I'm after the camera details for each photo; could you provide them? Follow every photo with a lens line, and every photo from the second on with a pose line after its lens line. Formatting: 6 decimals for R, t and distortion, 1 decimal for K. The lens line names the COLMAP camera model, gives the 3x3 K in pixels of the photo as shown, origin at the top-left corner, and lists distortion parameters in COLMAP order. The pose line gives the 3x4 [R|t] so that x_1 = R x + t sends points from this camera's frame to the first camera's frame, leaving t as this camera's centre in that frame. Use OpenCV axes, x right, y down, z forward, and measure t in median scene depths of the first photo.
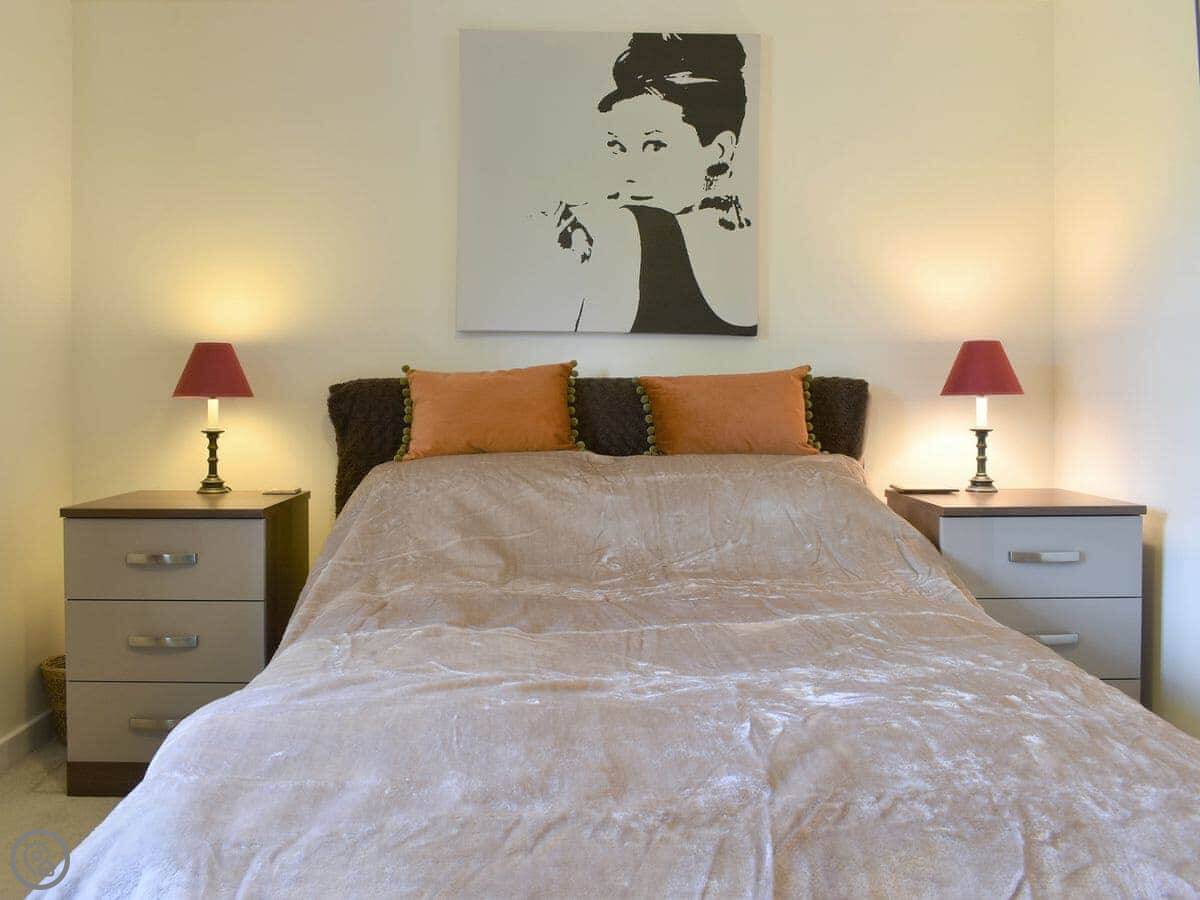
lens RADIAL K [[1056.6, 0, 598.6], [0, 1056.6, 397.7], [0, 0, 1]] dist [-0.015033, -0.006021]
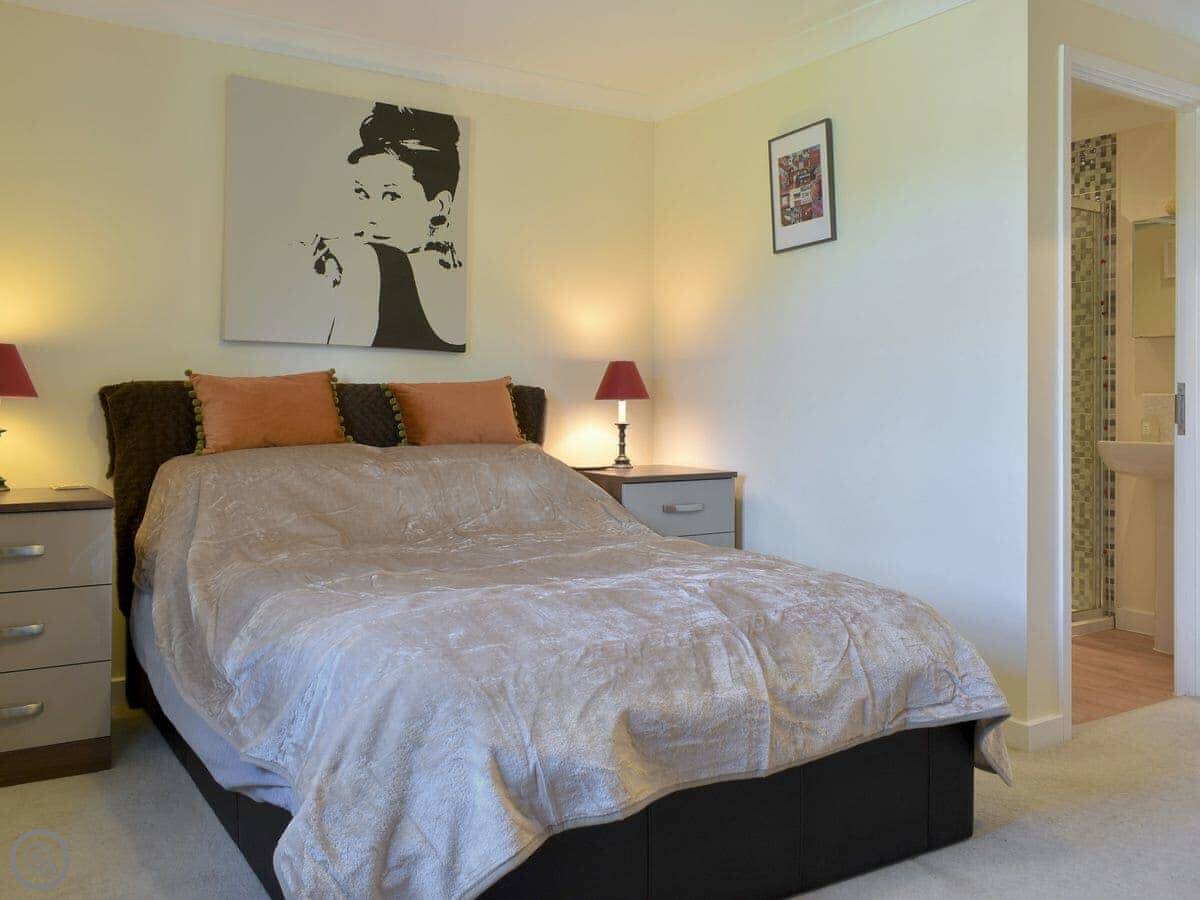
lens RADIAL K [[1056.6, 0, 598.6], [0, 1056.6, 397.7], [0, 0, 1]] dist [-0.015033, -0.006021]
pose [[0.843802, 0.007232, 0.536605, -0.407738], [-0.007446, 0.999971, -0.001769, -0.002412], [-0.536602, -0.002503, 0.843832, -0.174781]]
